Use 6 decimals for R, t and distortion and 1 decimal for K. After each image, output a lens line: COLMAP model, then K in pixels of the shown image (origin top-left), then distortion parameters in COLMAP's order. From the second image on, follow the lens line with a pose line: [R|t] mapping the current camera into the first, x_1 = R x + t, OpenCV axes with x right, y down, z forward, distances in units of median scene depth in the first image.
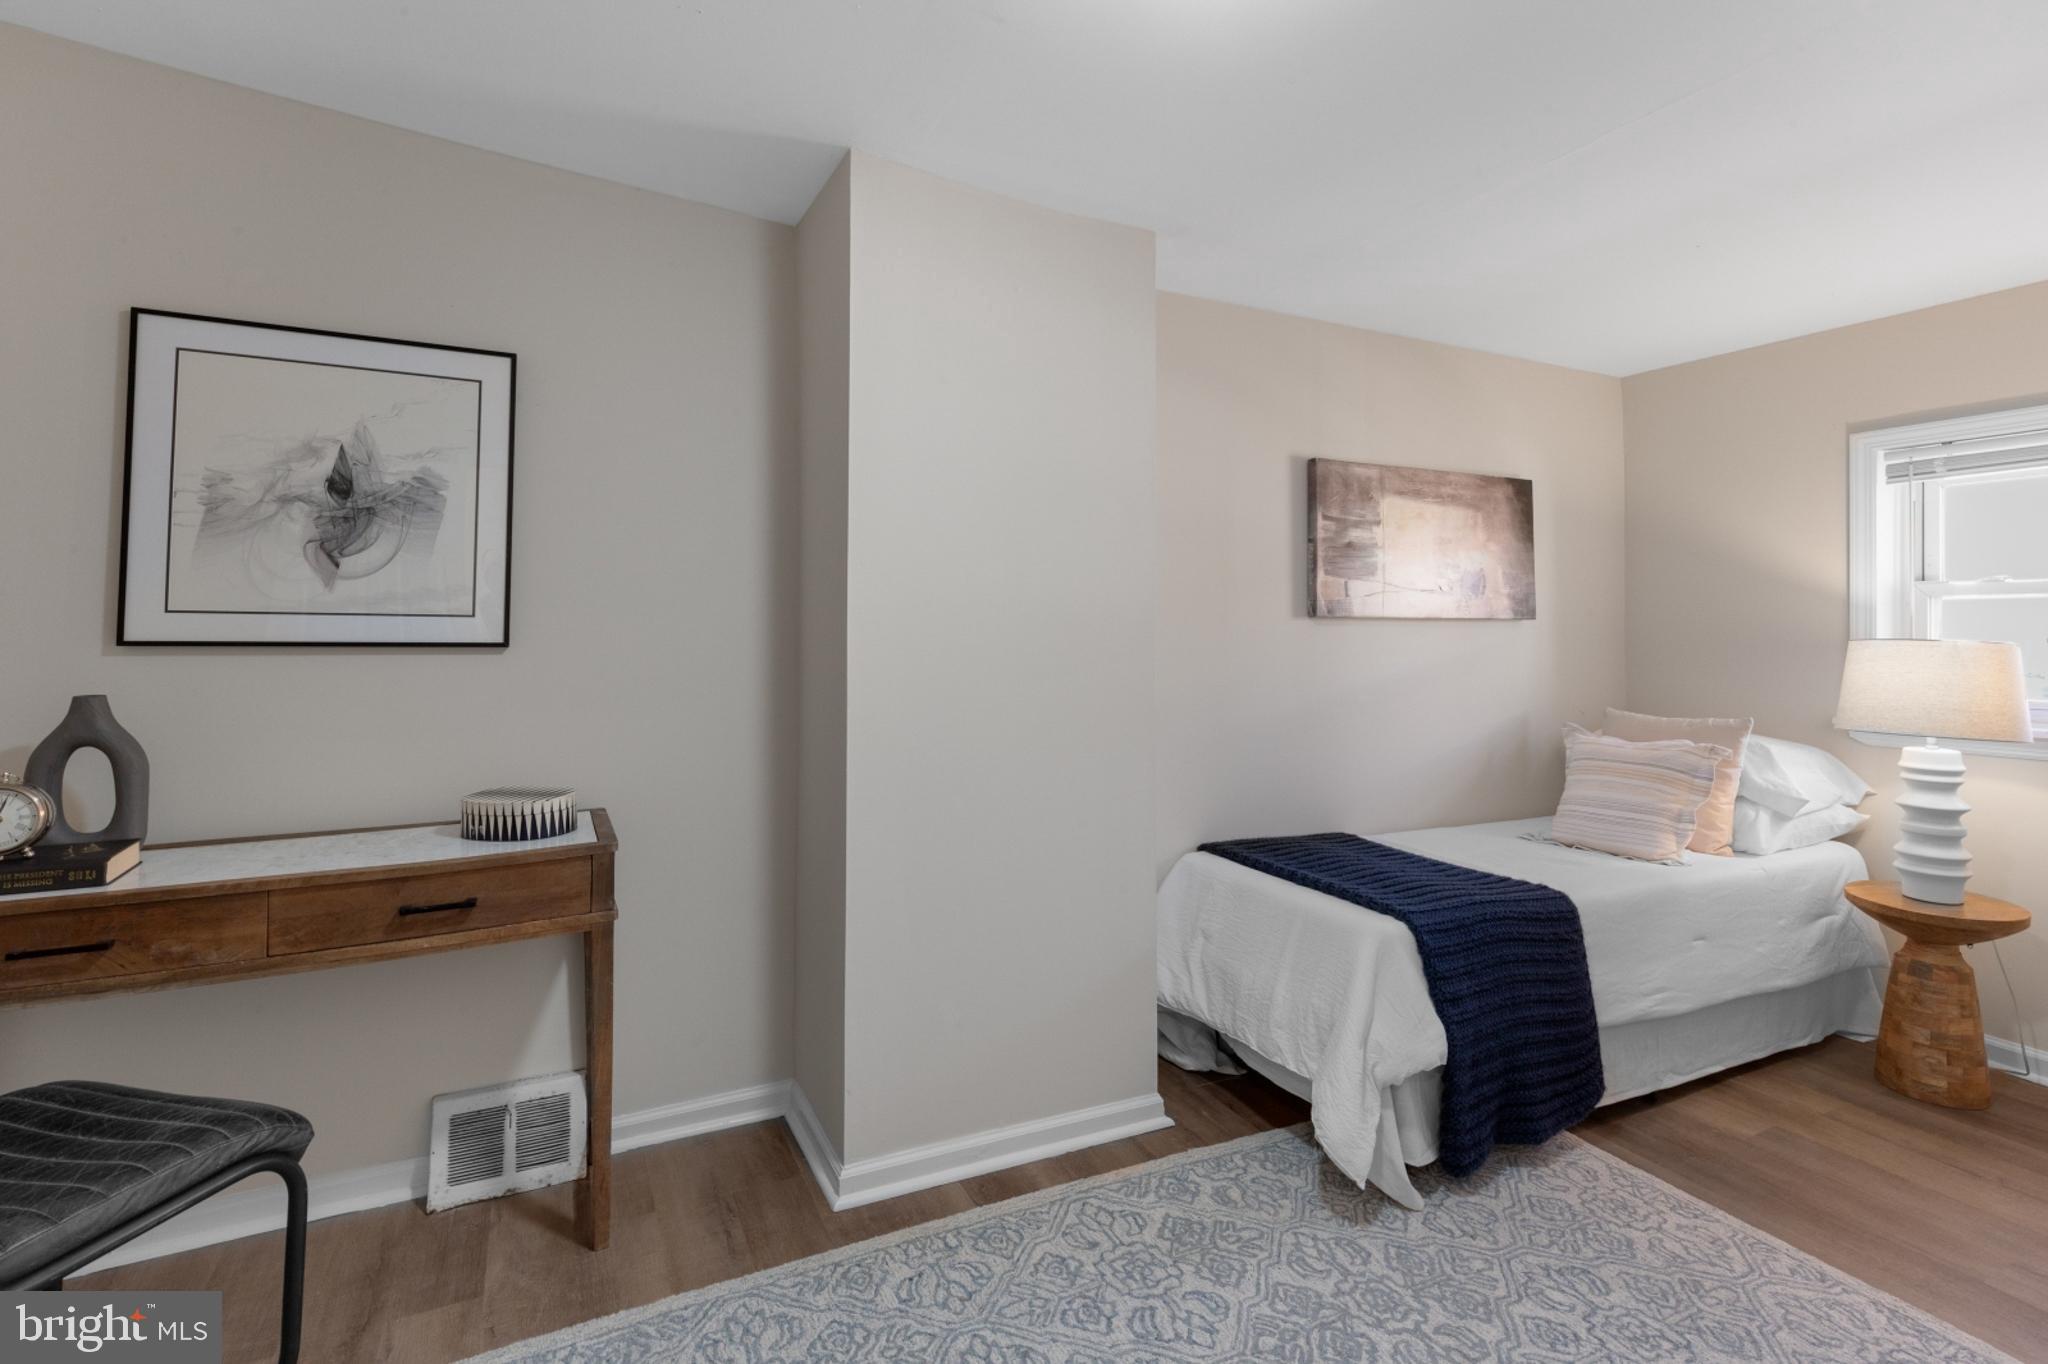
lens RADIAL K [[941.1, 0, 1007.6], [0, 941.1, 622.3], [0, 0, 1]] dist [-0.000836, -0.000319]
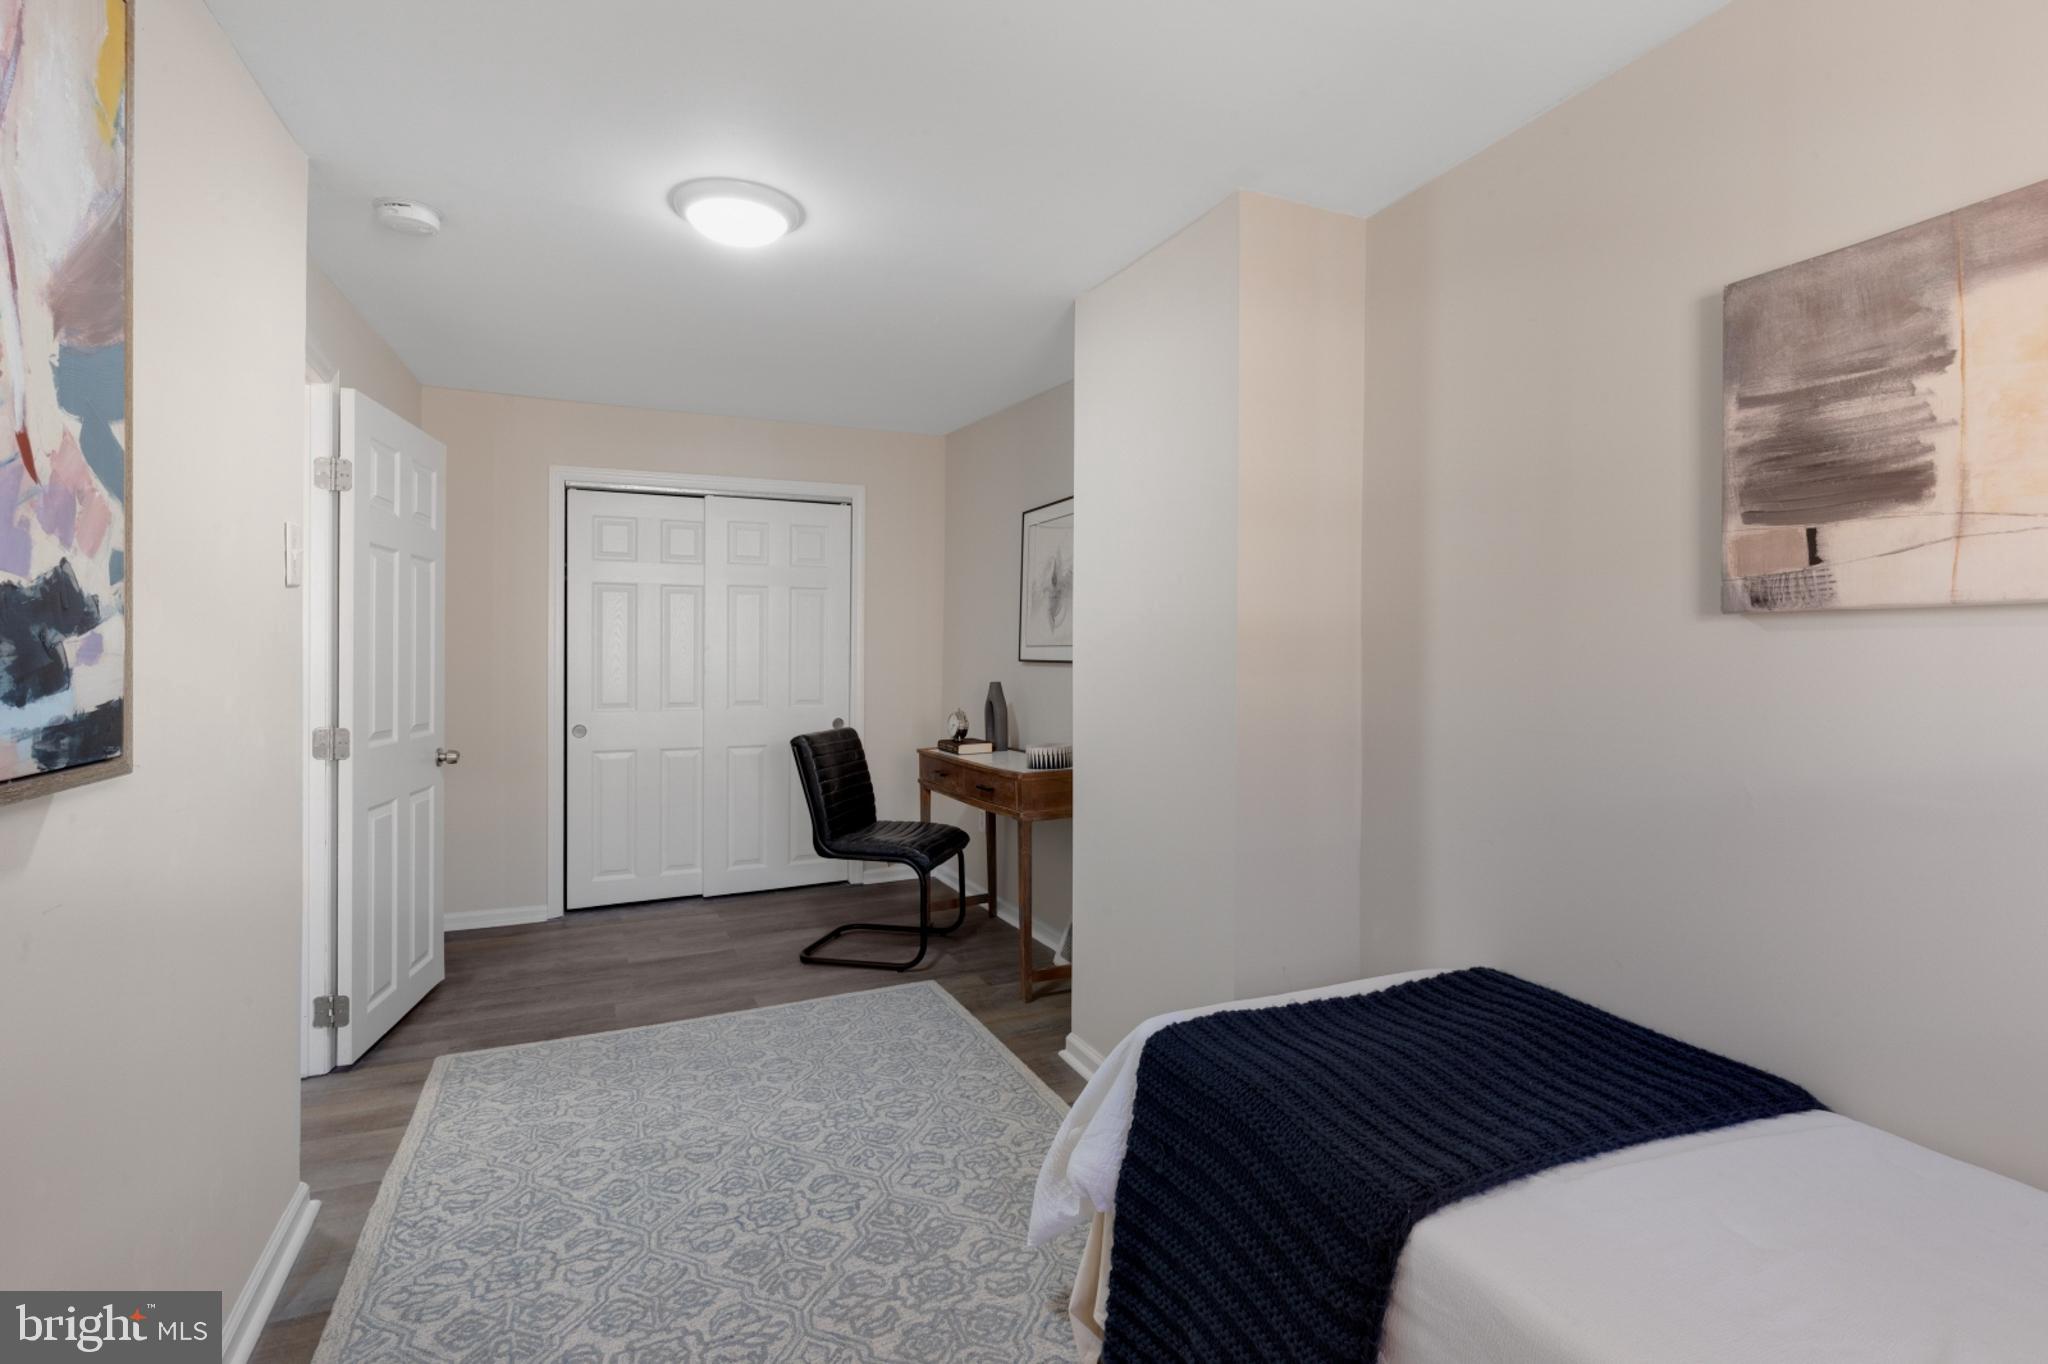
lens RADIAL K [[941.1, 0, 1025.6], [0, 941.1, 666.4], [0, 0, 1]] dist [-0.000836, -0.000319]
pose [[-0.020308, 0.005893, -0.999776, 1.339166], [0.014549, 0.999878, 0.005598, 0.022680], [0.999688, -0.014432, -0.020391, 1.049637]]
